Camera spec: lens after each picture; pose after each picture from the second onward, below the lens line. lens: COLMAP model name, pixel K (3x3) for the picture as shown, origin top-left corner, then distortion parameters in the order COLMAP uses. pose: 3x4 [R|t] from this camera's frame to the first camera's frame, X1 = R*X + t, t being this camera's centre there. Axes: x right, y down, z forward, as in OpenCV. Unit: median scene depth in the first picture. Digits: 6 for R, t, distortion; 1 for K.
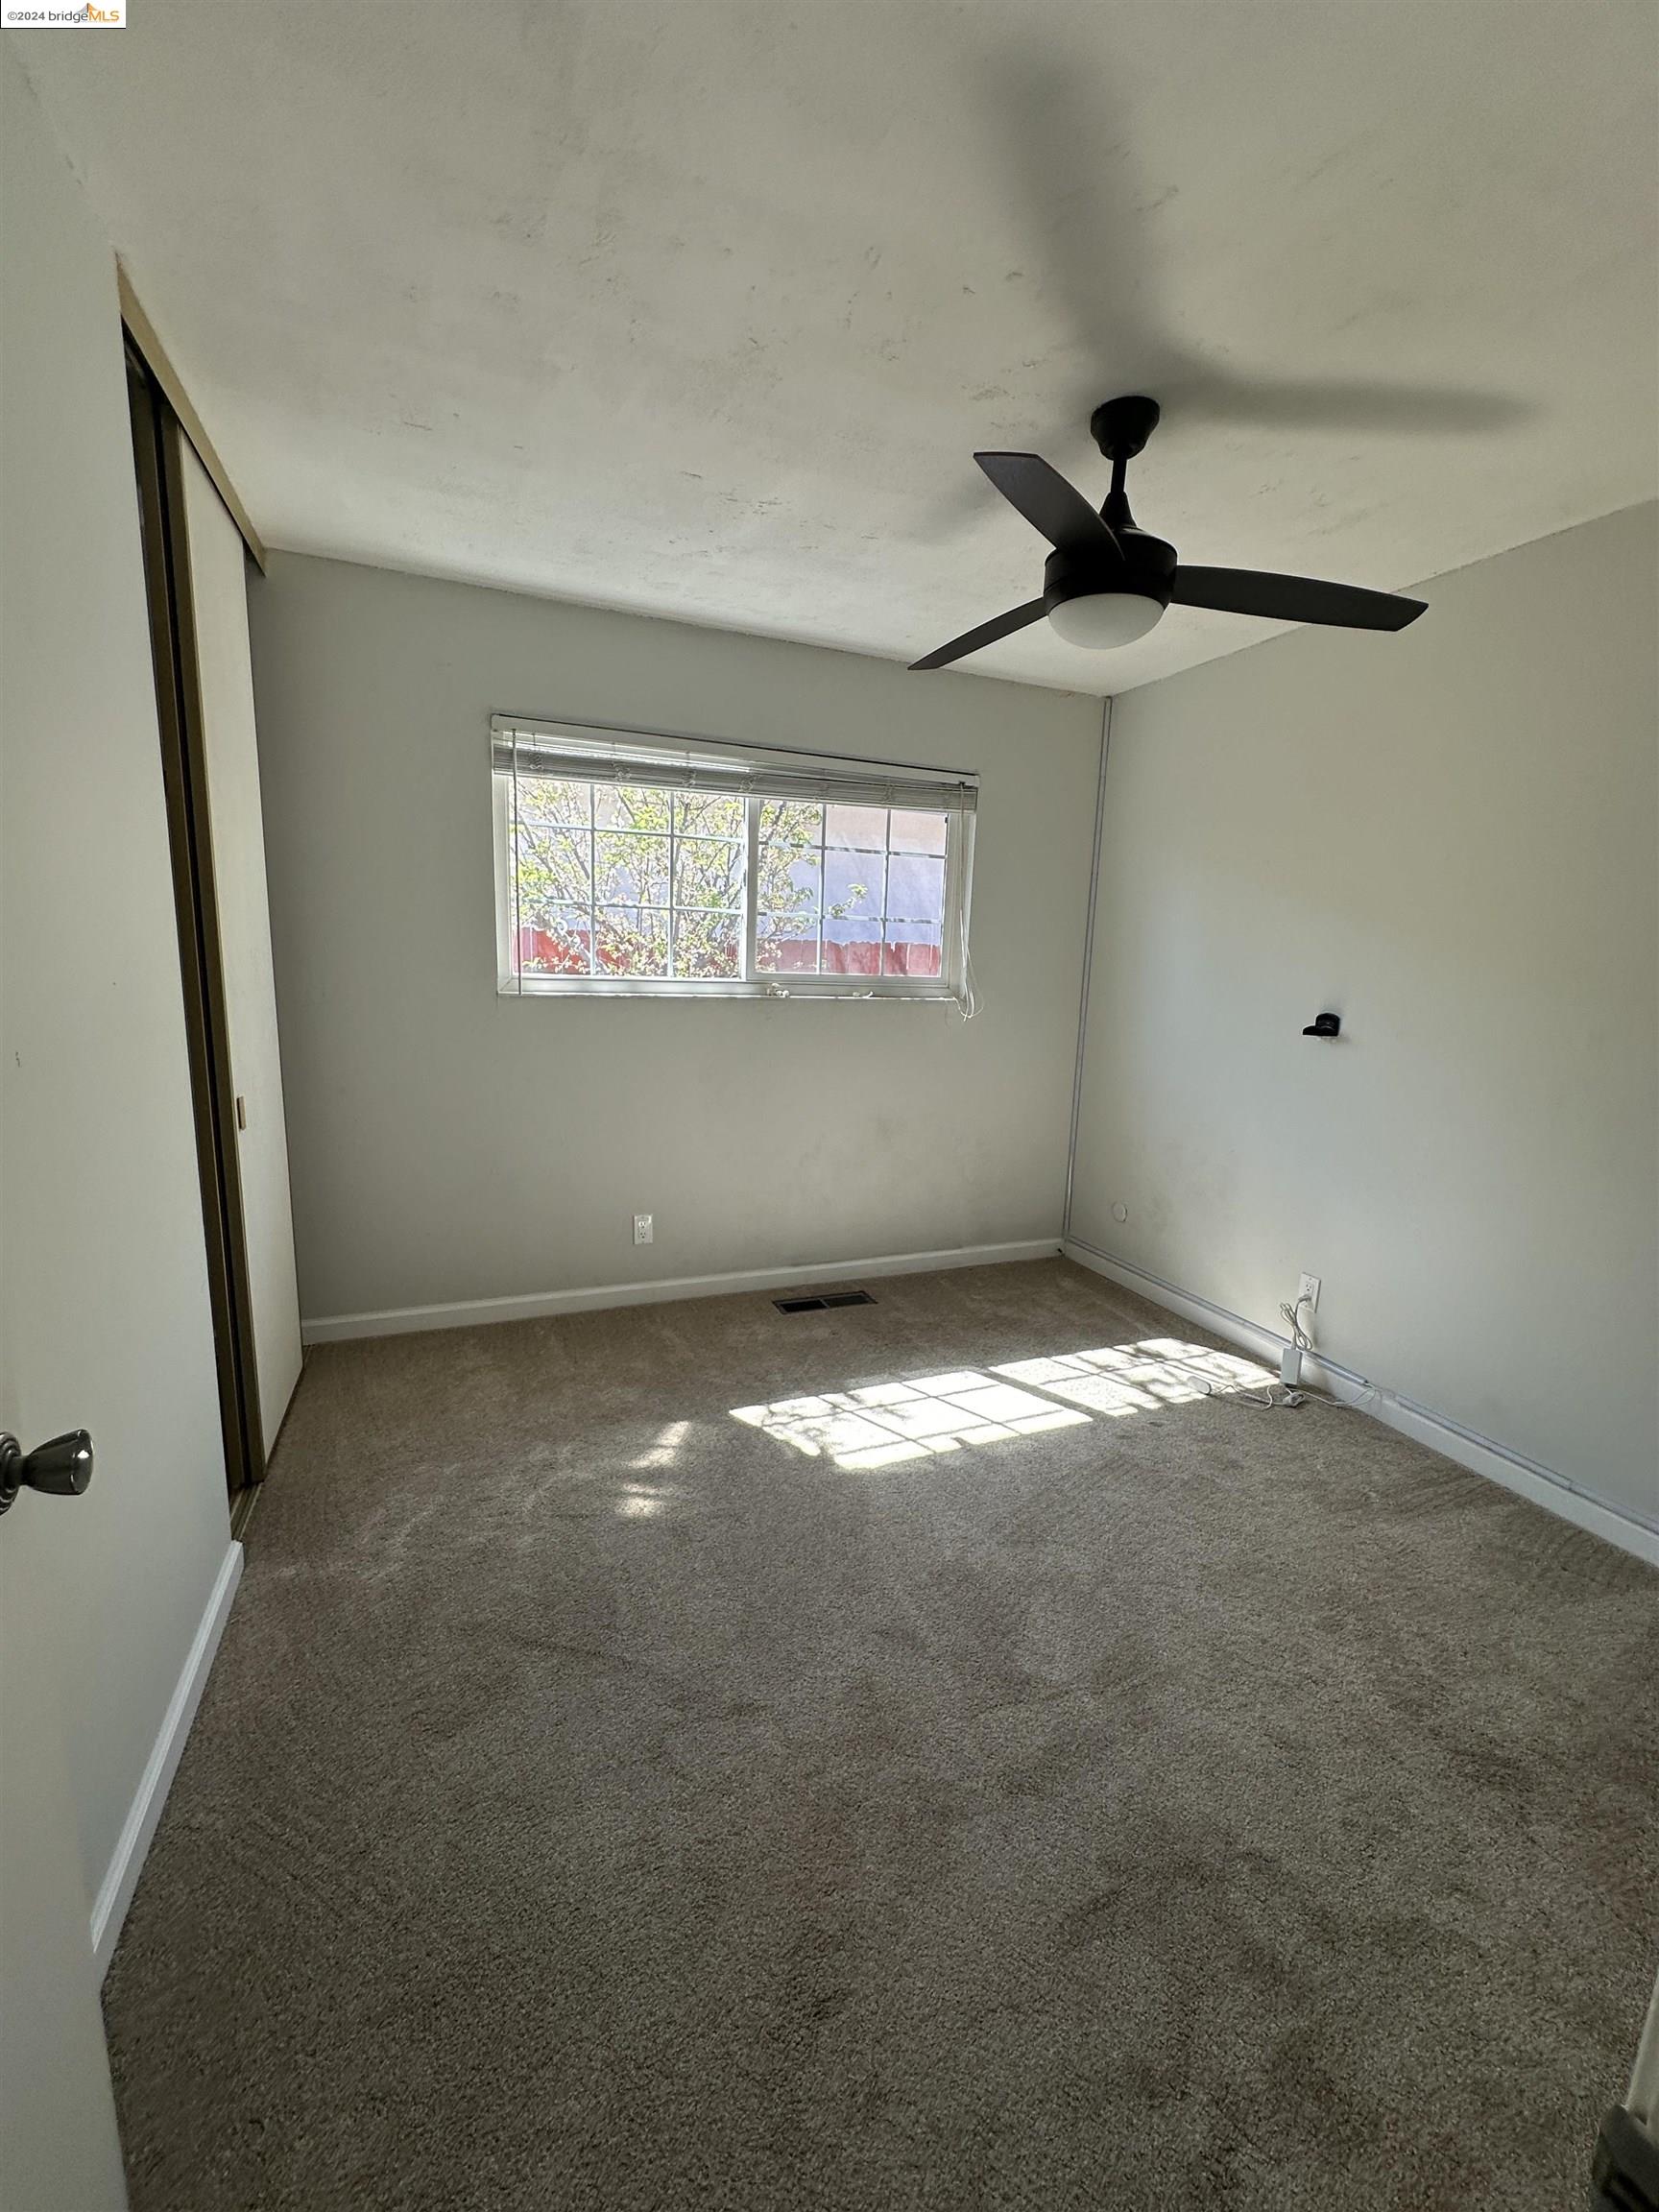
lens RADIAL K [[885.5, 0, 829.5], [0, 885.5, 1099.2], [0, 0, 1]] dist [-0.002263, 0.000231]
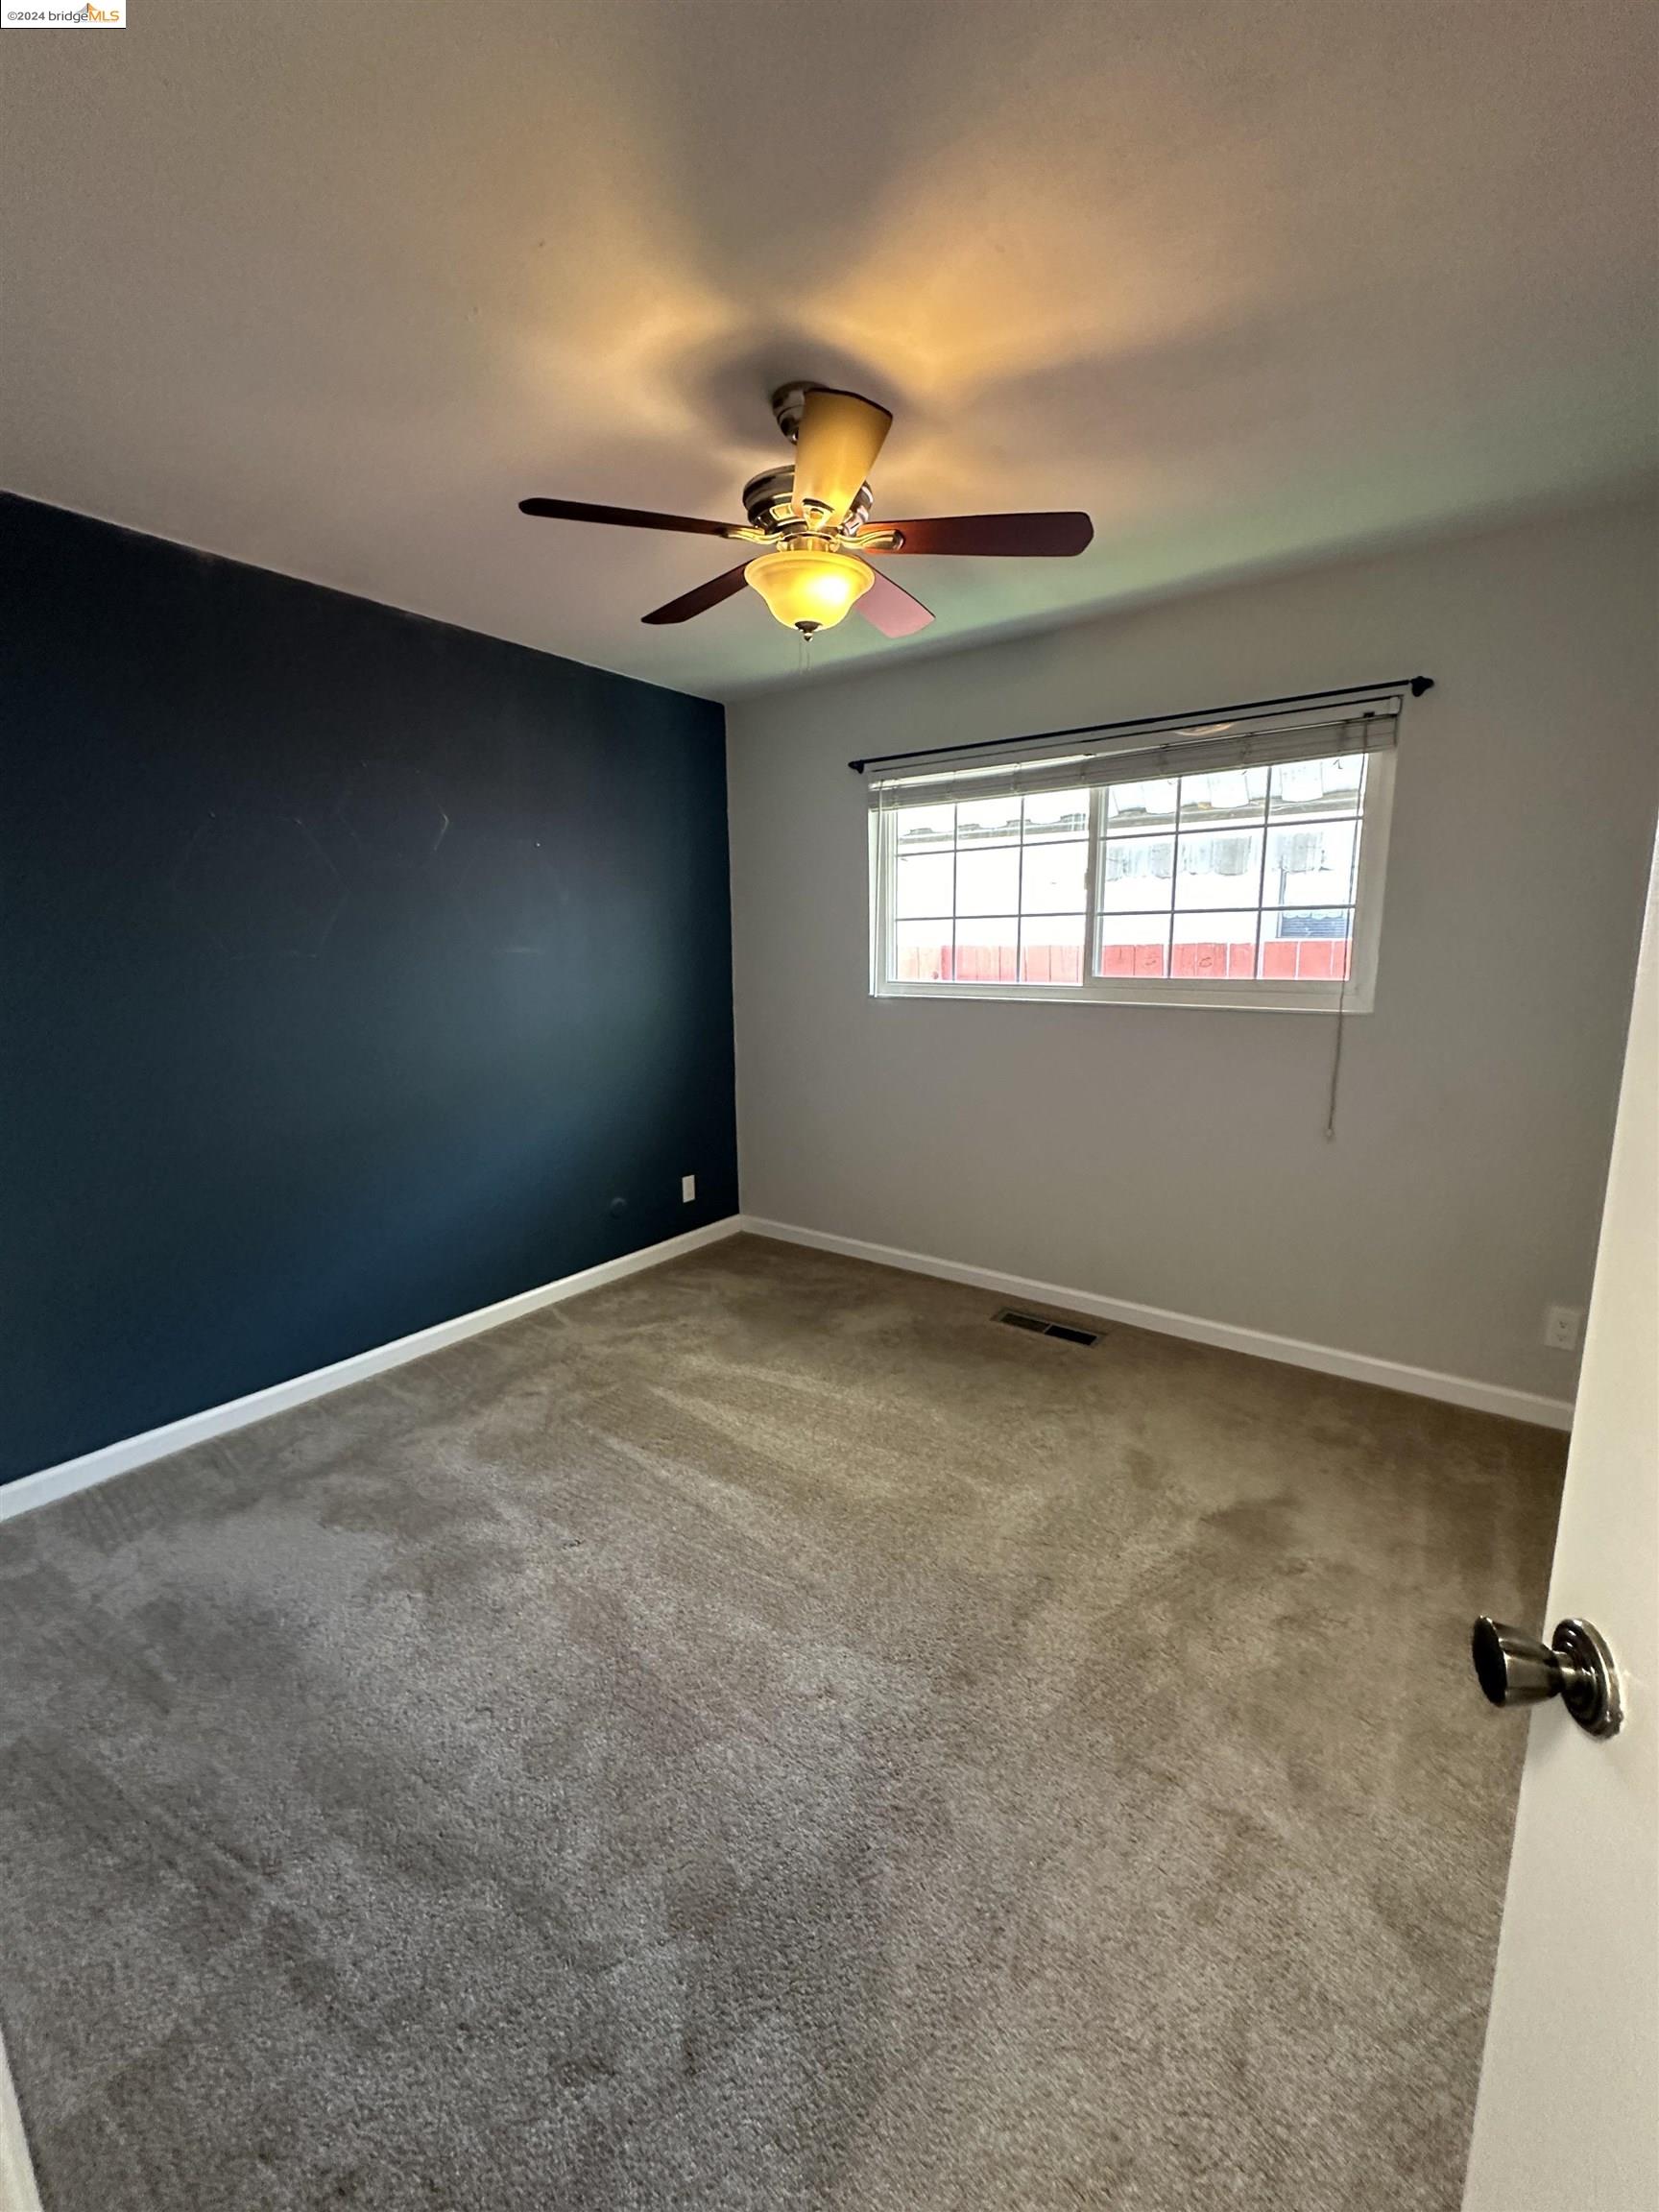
lens RADIAL K [[885.5, 0, 829.5], [0, 885.5, 1099.2], [0, 0, 1]] dist [-0.002263, 0.000231]
pose [[0.535265, 0.107657, -0.837795, 0.612672], [-0.131113, 0.990413, 0.043501, -0.015953], [0.834446, 0.086562, 0.544249, 0.284029]]
